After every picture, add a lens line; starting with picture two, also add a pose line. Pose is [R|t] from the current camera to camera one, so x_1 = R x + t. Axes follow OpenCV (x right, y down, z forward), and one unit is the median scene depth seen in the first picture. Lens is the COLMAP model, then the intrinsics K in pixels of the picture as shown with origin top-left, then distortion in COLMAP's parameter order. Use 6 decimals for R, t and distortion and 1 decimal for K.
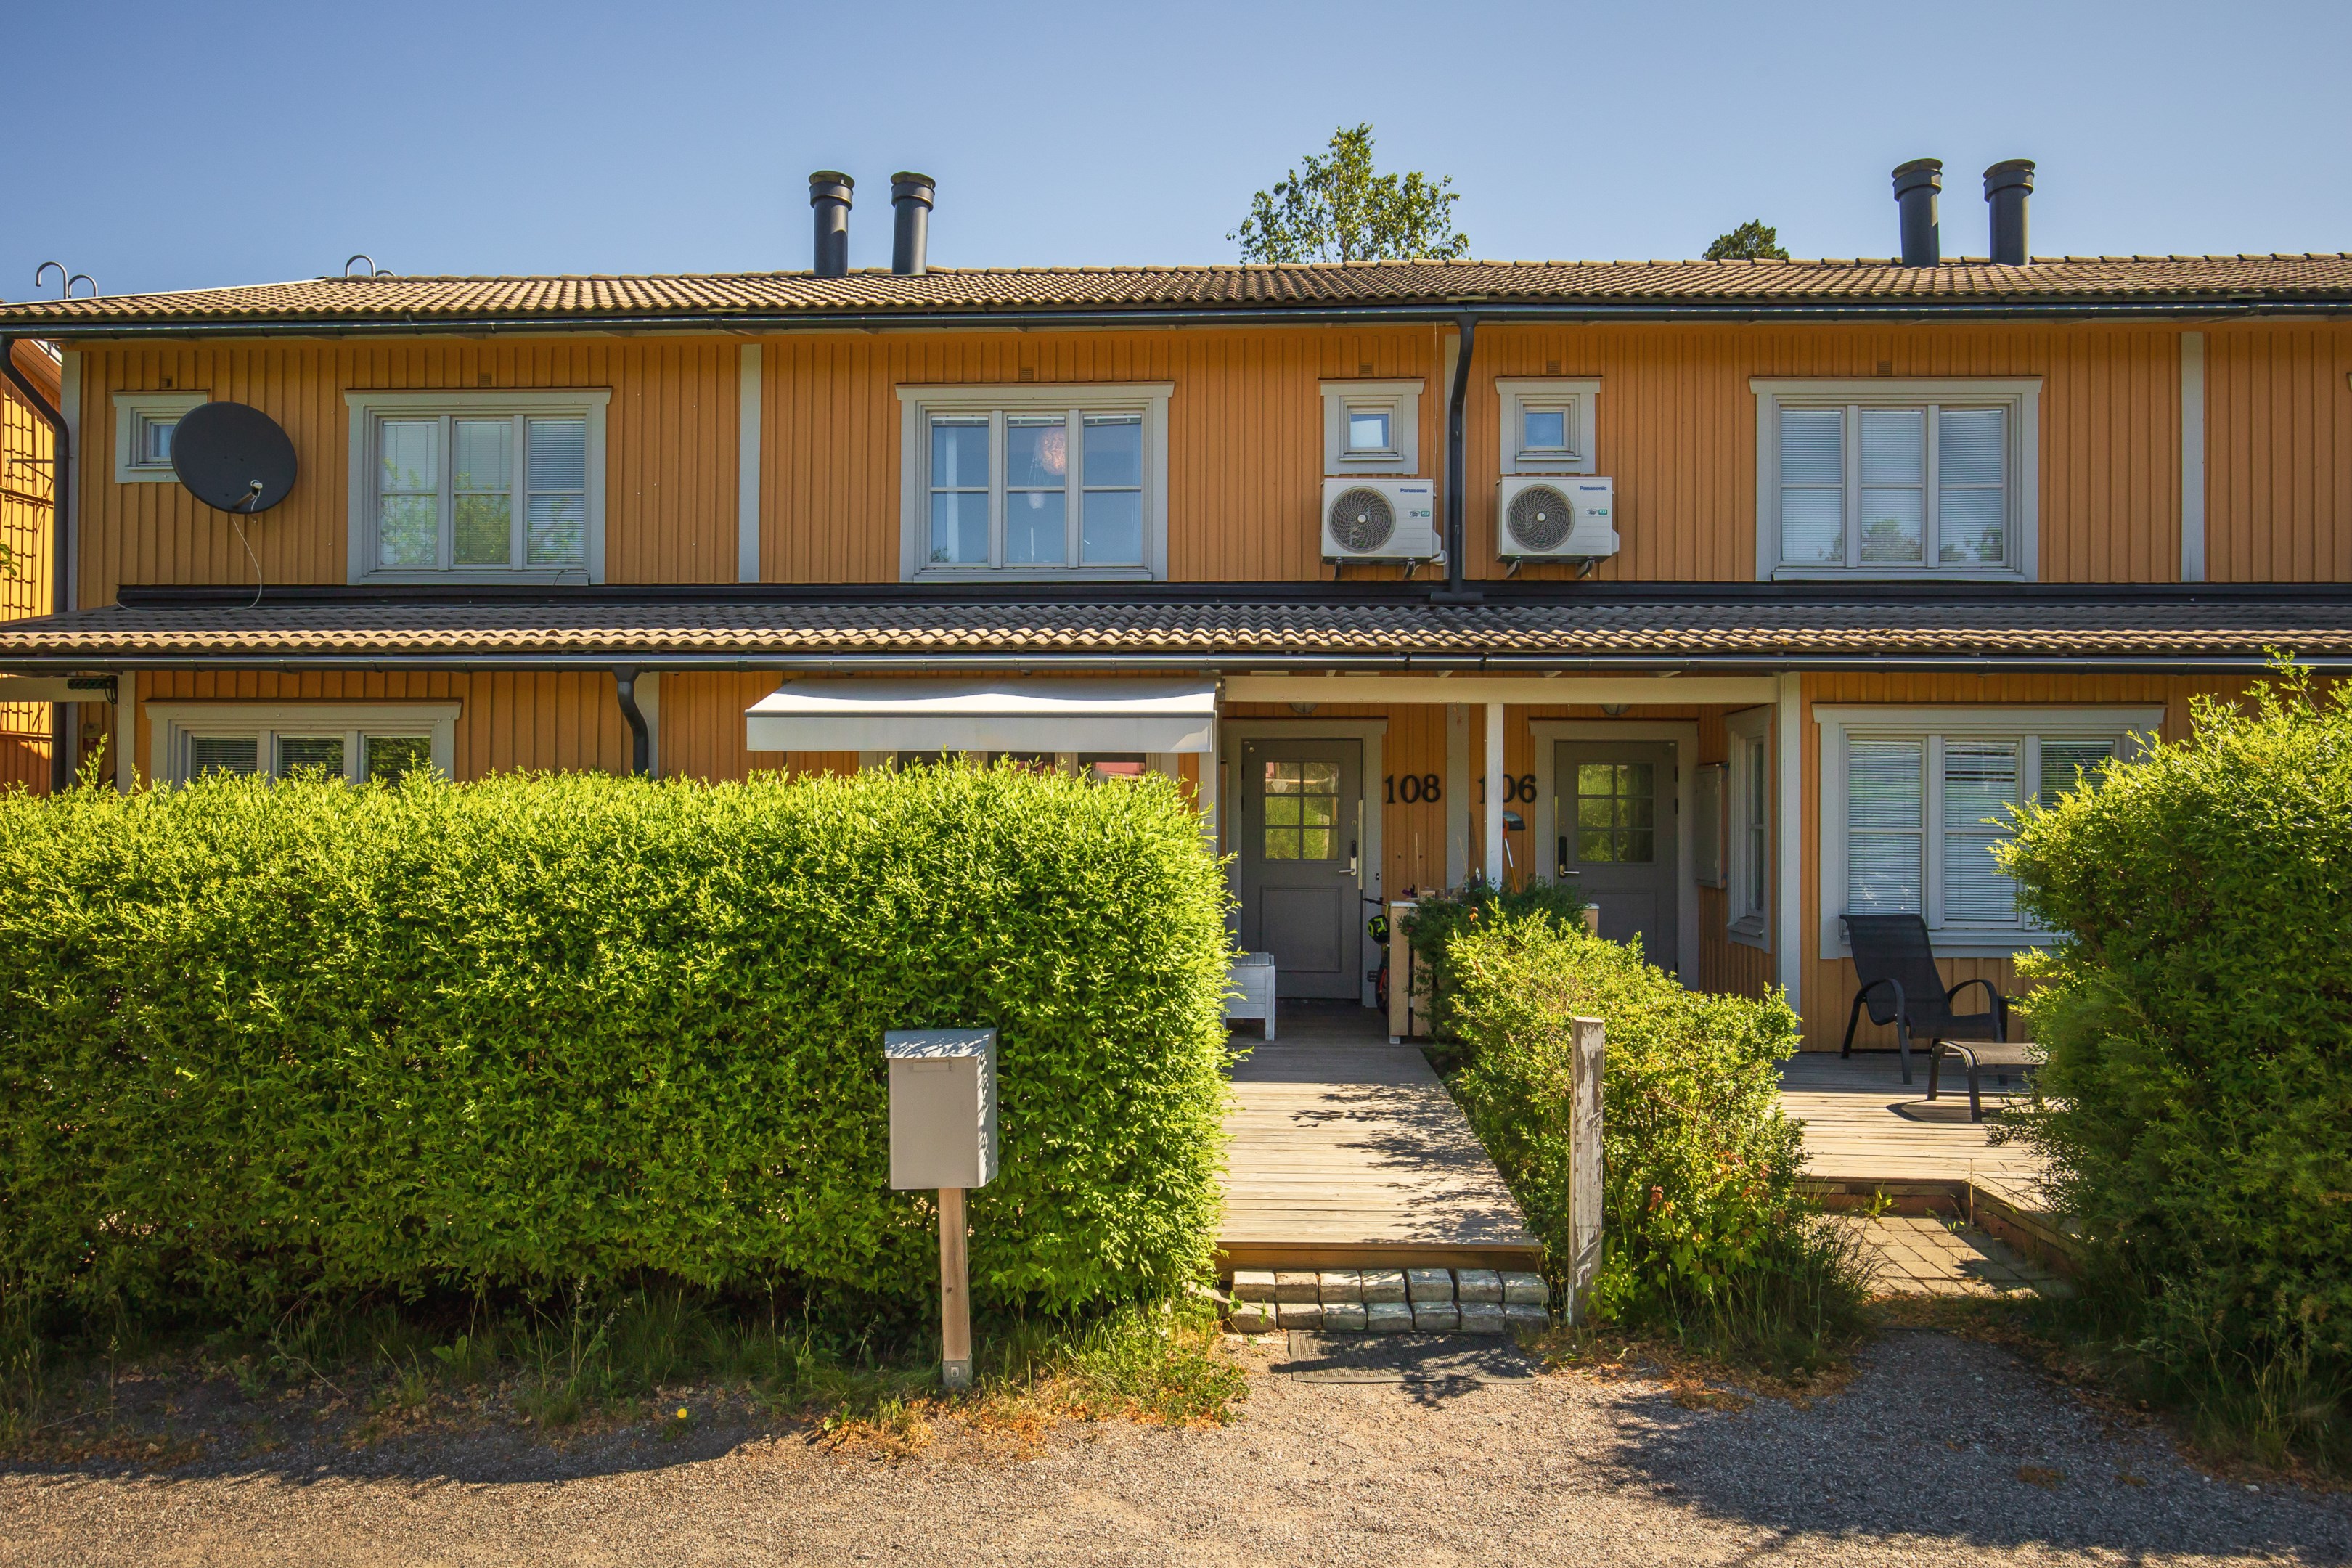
lens RADIAL K [[1545.1, 0, 1176.0], [0, 1545.1, 784.0], [0, 0, 1]] dist [0.039123, -0.000395]
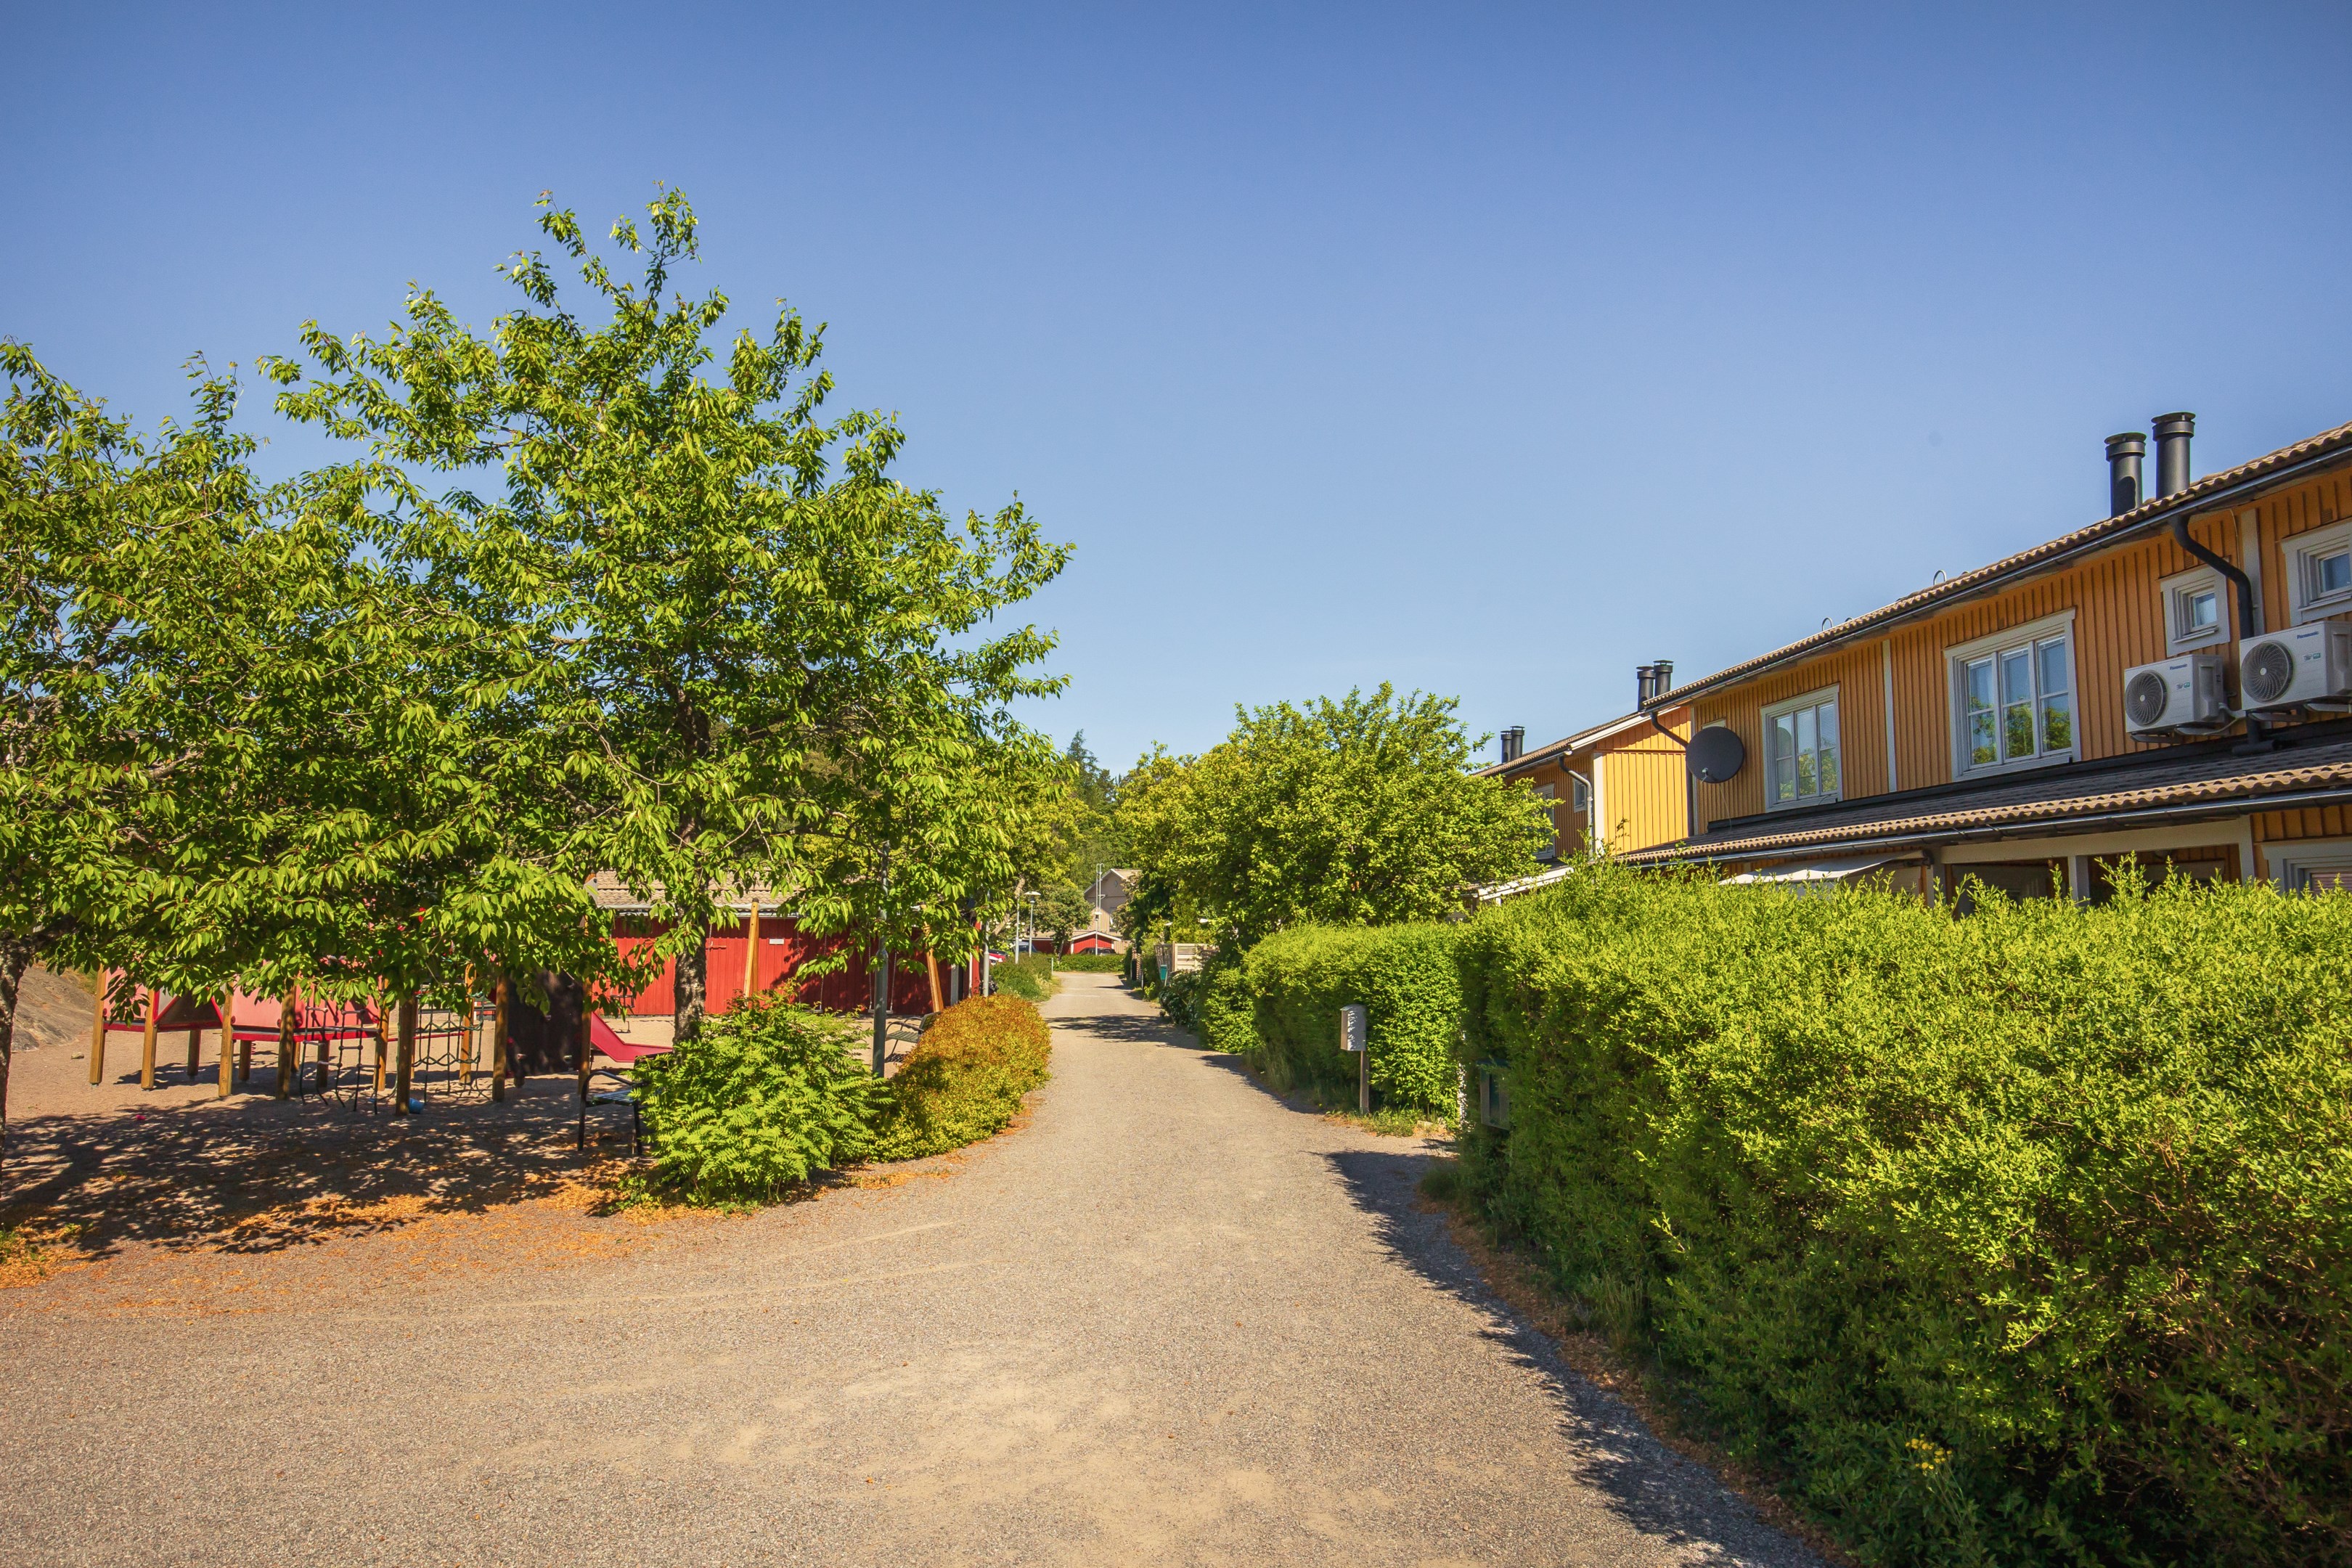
lens RADIAL K [[1462.2, 0, 1158.5], [0, 1462.2, 792.3], [0, 0, 1]] dist [-0.001929, -0.001208]
pose [[0.121585, -0.095495, -0.987977, 1.120043], [0.020537, 0.995390, -0.093684, -0.004219], [0.992369, -0.008900, 0.122986, 0.080464]]
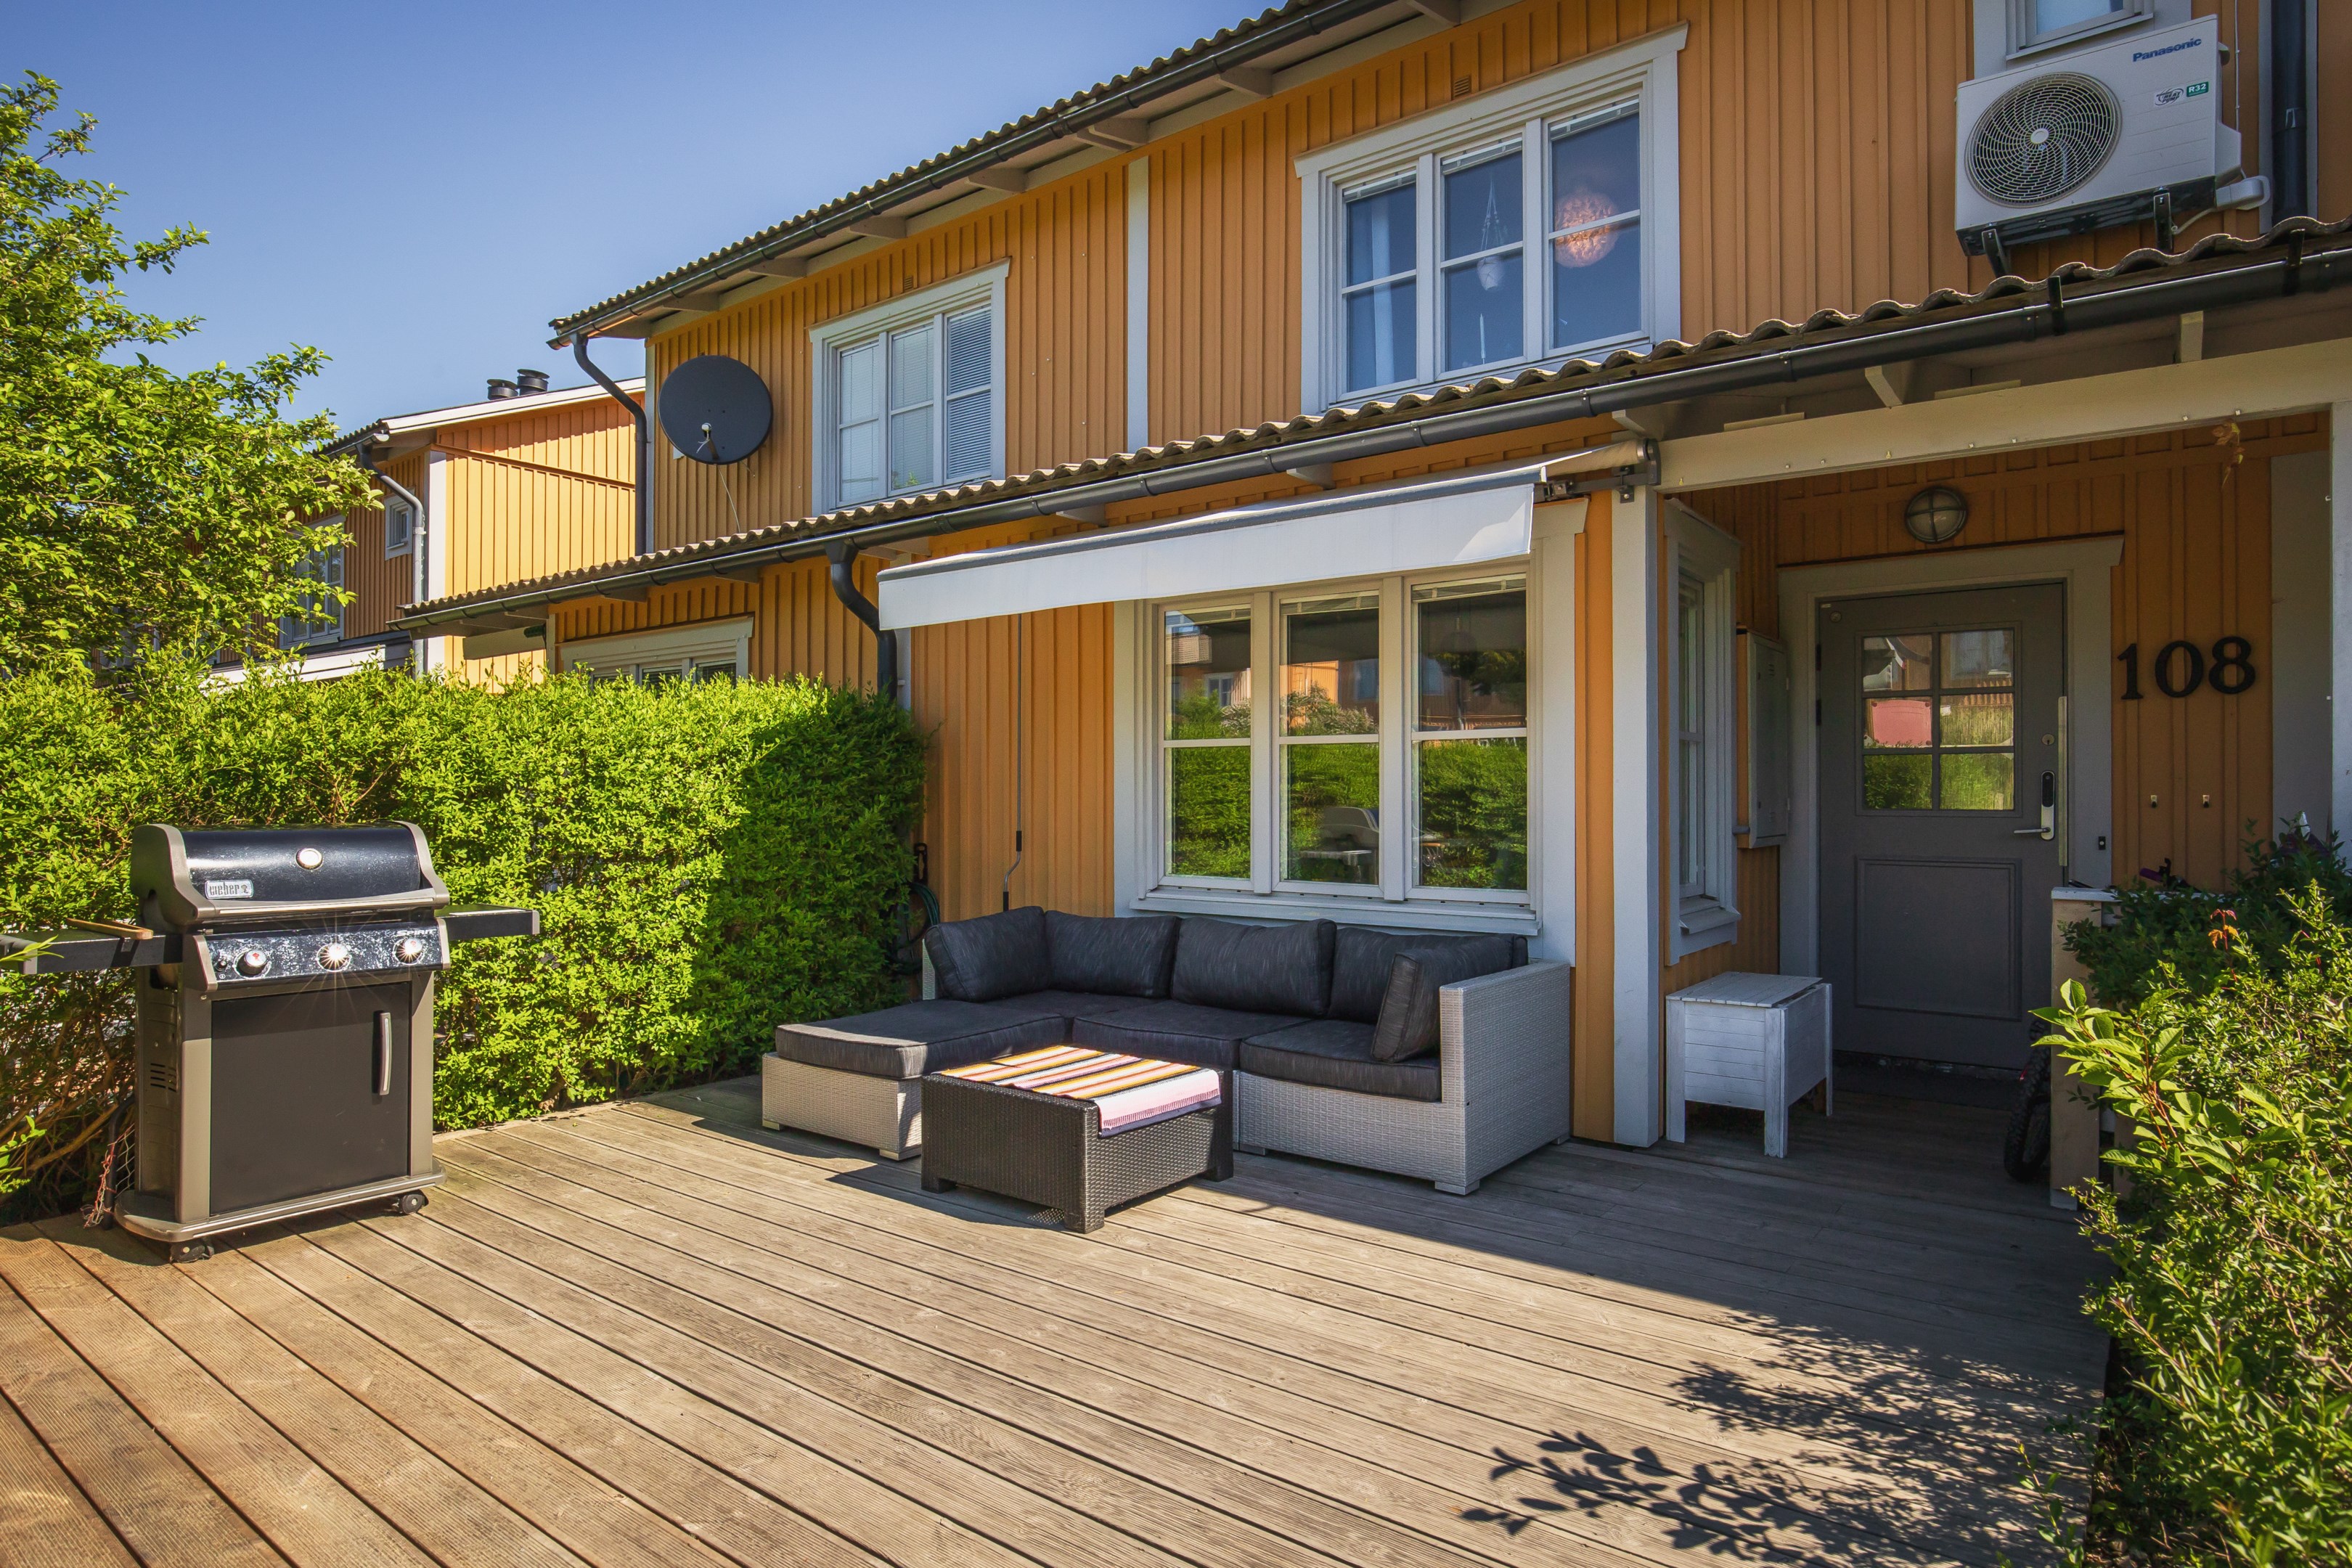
lens RADIAL K [[1313.9, 0, 1171.2], [0, 1313.9, 799.1], [0, 0, 1]] dist [-0.019149, 0.003498]
pose [[0.821995, -0.002853, -0.569488, 0.122726], [0.011963, 0.999853, 0.012259, 0.036299], [0.569369, -0.016890, 0.821909, 0.465712]]
